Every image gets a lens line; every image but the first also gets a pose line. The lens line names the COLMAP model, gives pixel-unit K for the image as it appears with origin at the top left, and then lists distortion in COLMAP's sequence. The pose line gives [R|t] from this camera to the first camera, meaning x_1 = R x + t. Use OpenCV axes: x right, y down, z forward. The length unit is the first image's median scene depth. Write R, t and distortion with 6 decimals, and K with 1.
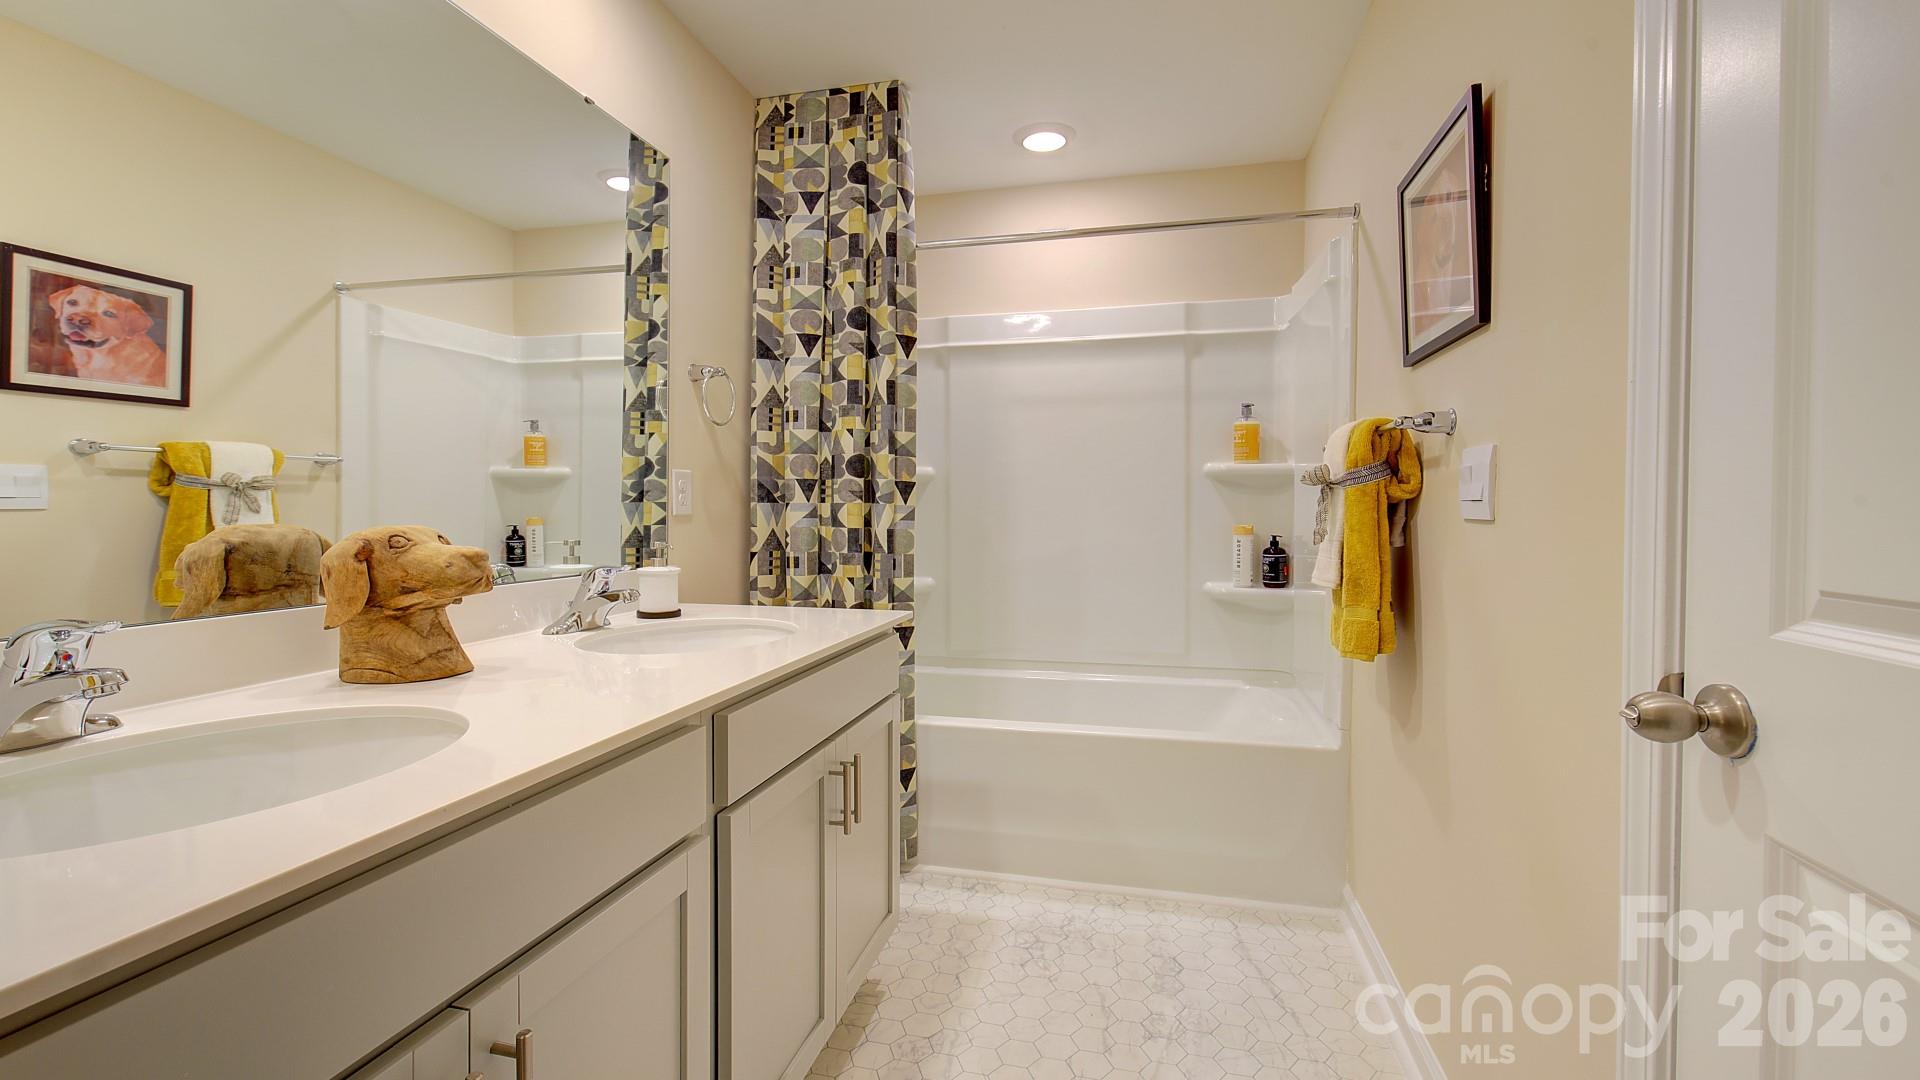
lens RADIAL K [[837.2, 0, 948.4], [0, 837.2, 512.9], [0, 0, 1]] dist [0.003968, -0.000415]
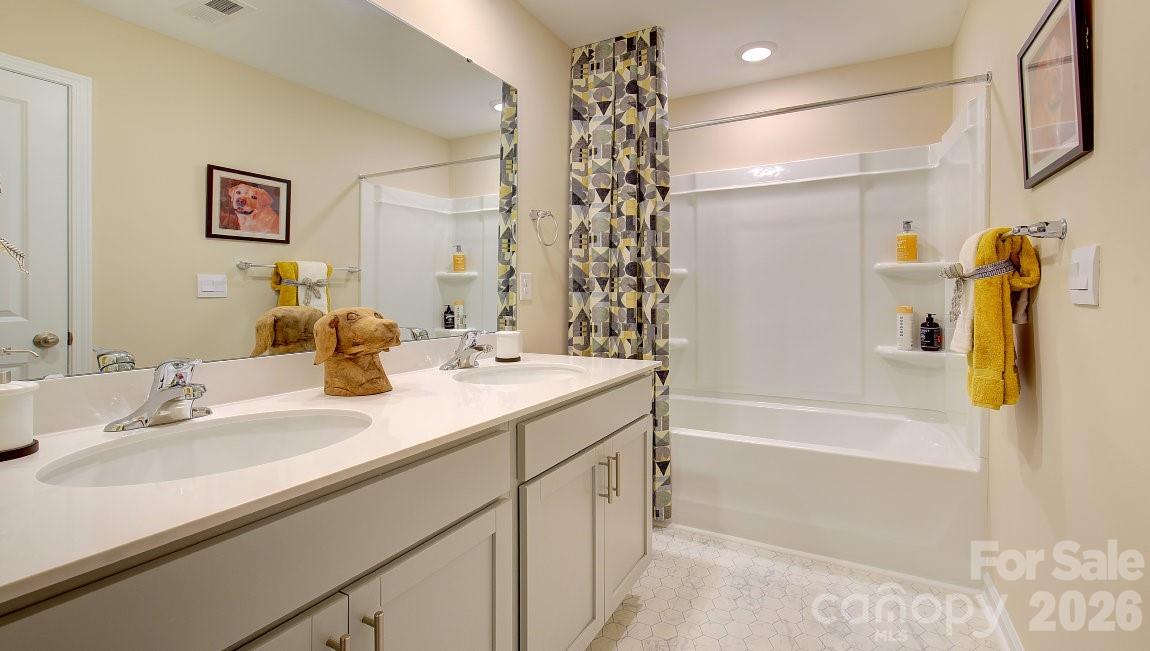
lens RADIAL K [[499.4, 0, 626.6], [0, 499.4, 287.8], [0, 0, 1]] dist [0.002747, 0.000845]
pose [[0.970748, -0.005703, -0.240033, 0.114413], [0.002546, 0.999906, -0.013462, -0.007633], [0.240087, 0.012457, 0.970671, 0.073699]]
